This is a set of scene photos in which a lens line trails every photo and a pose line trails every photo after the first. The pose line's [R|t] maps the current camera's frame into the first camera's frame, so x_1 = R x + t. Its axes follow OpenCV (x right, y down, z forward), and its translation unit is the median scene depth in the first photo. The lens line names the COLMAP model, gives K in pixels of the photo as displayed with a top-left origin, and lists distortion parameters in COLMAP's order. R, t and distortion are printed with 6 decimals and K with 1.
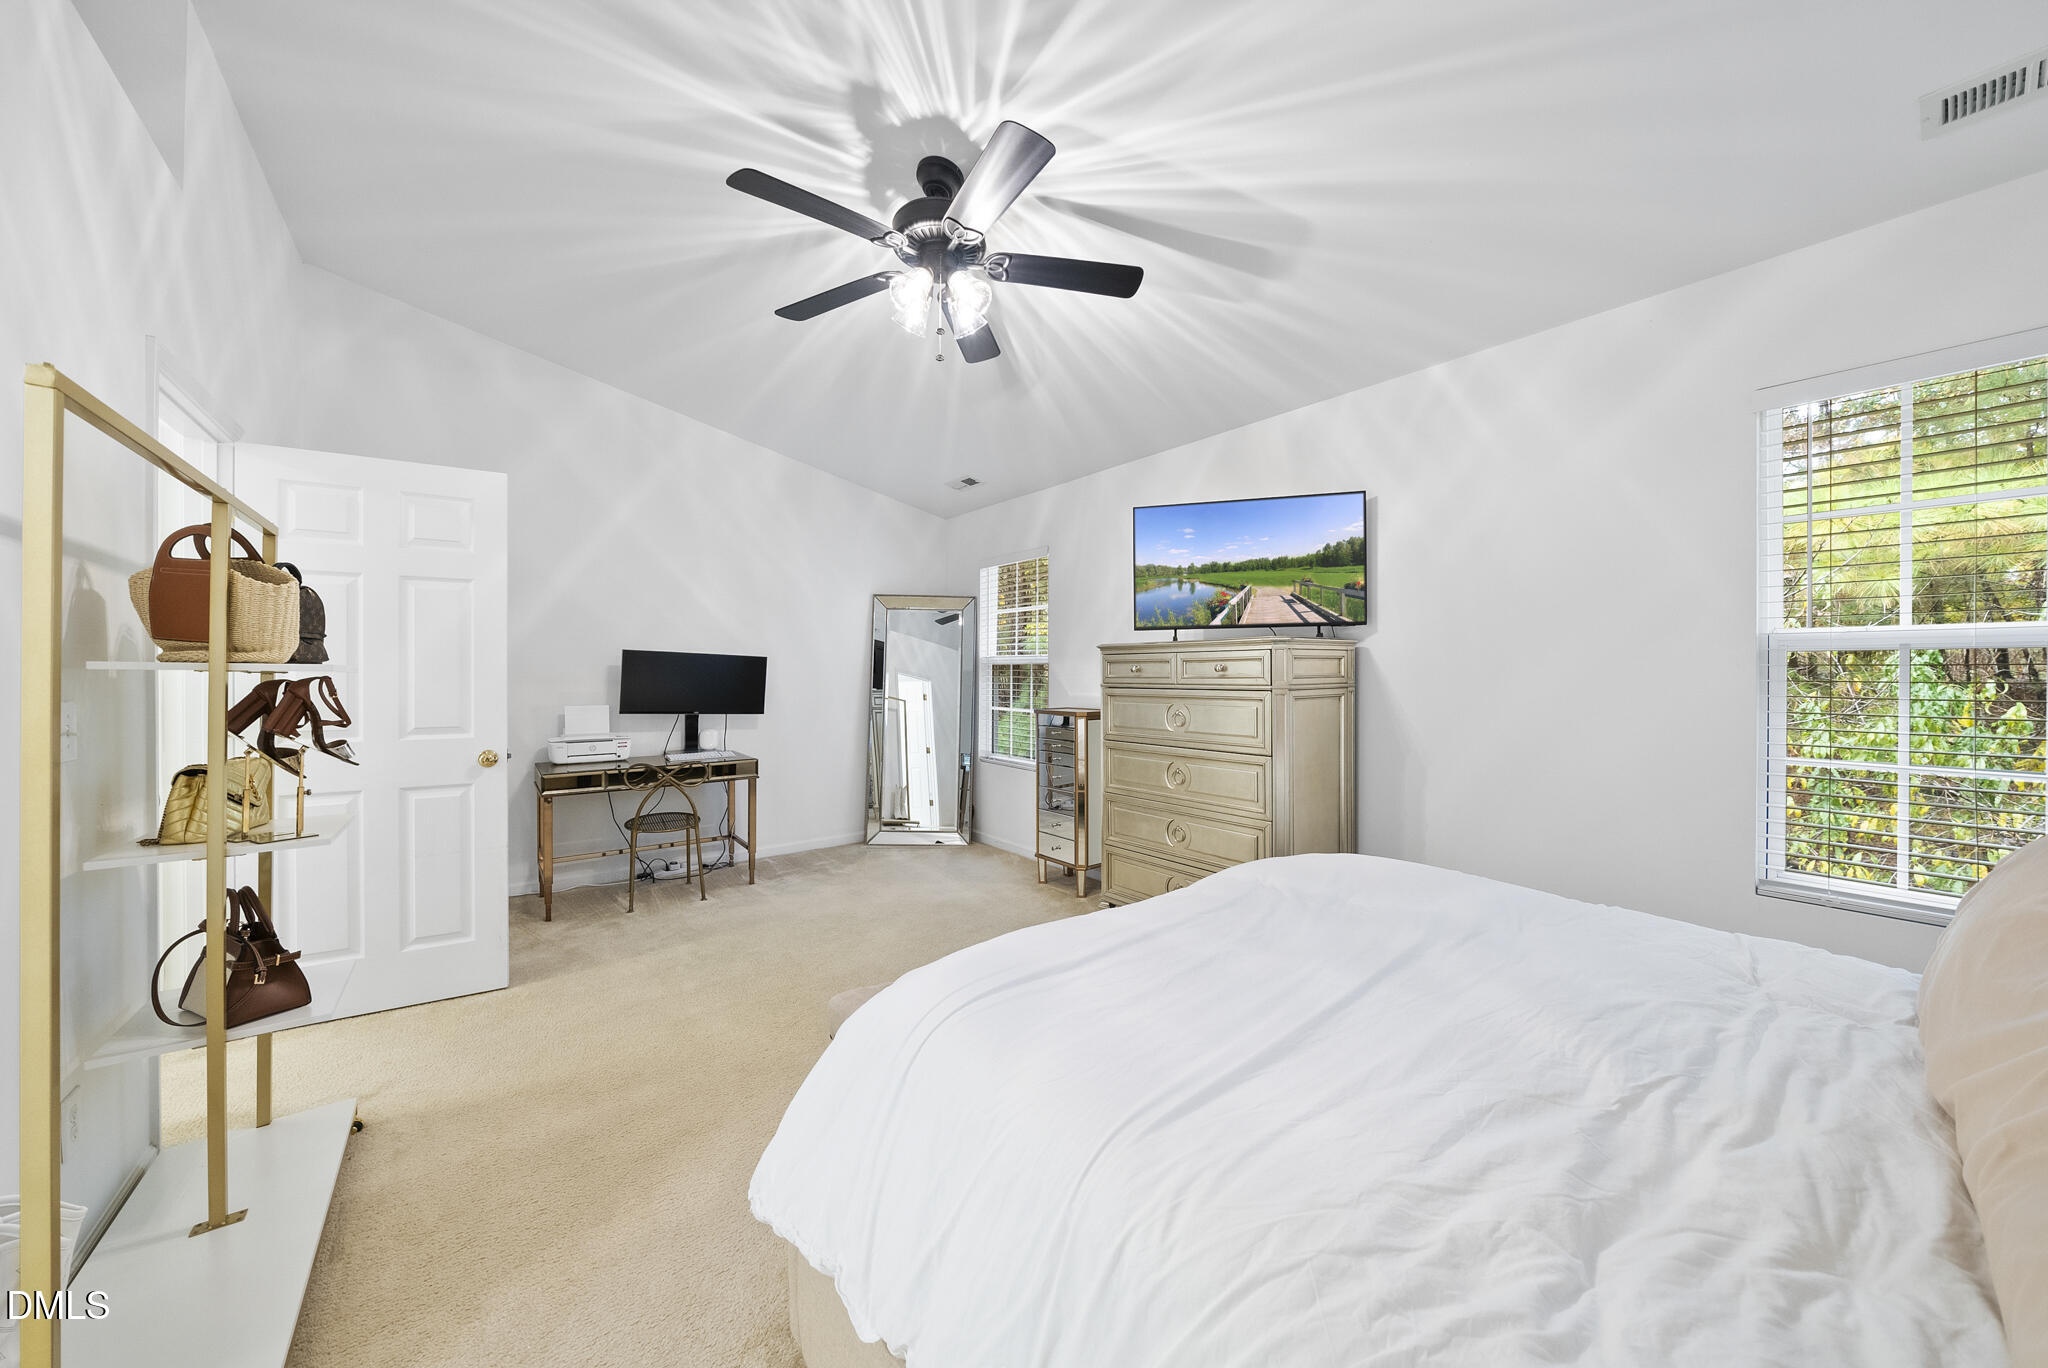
lens RADIAL K [[714.1, 0, 1014.2], [0, 714.1, 681.4], [0, 0, 1]] dist [-0.008352, -0.000010]
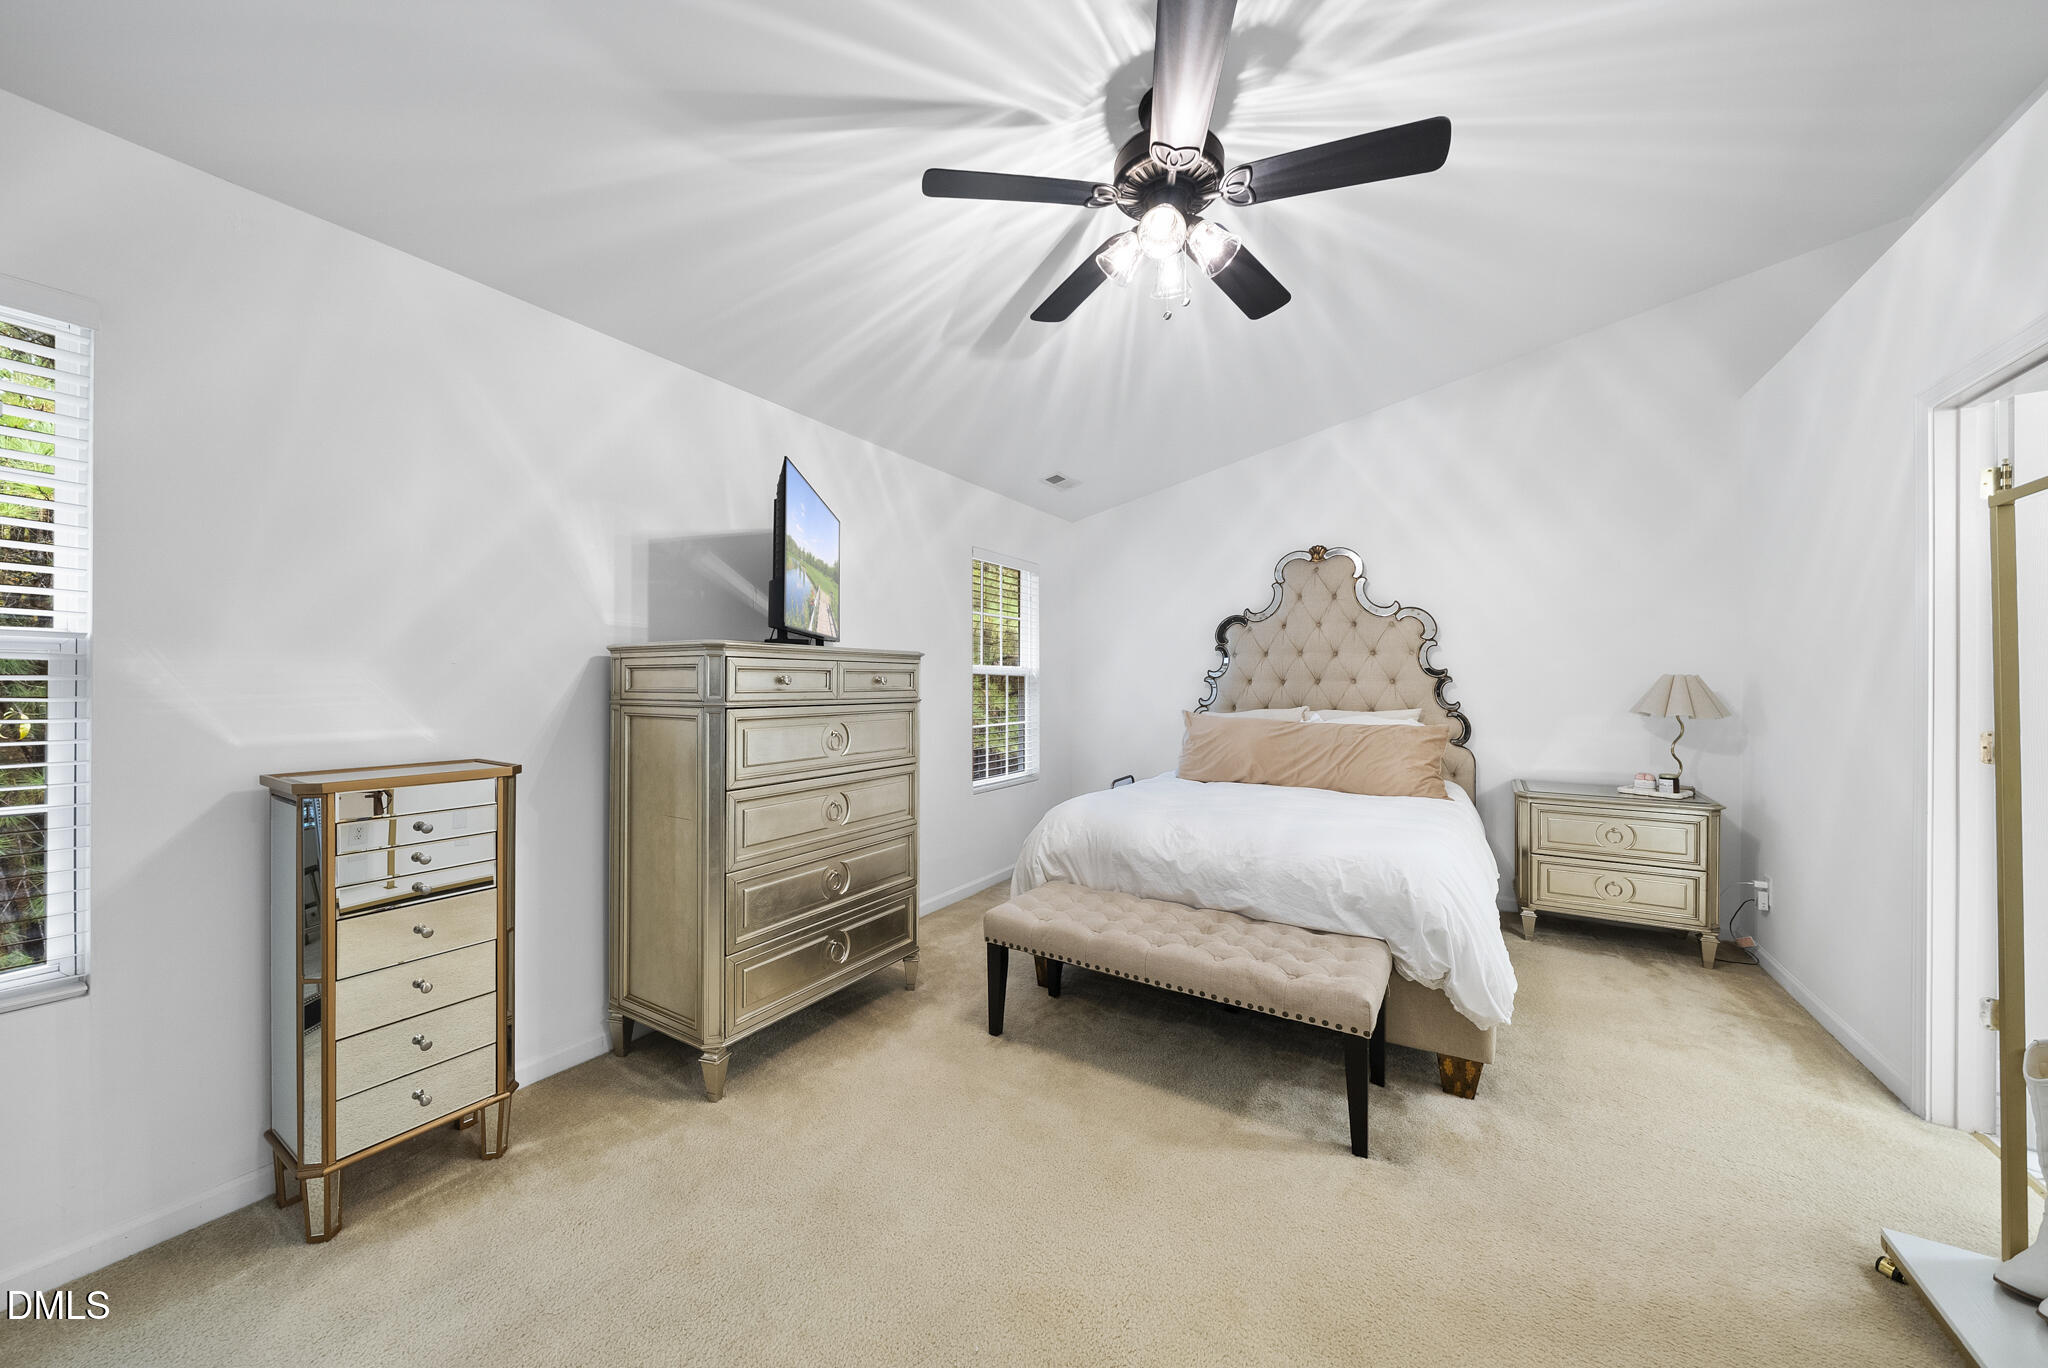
lens RADIAL K [[714.1, 0, 1014.2], [0, 714.1, 681.4], [0, 0, 1]] dist [-0.008352, -0.000010]
pose [[-0.356545, -0.003146, 0.934273, -0.702913], [0.006614, 0.999961, 0.005892, -0.023509], [-0.934255, 0.008280, -0.356510, 1.245052]]
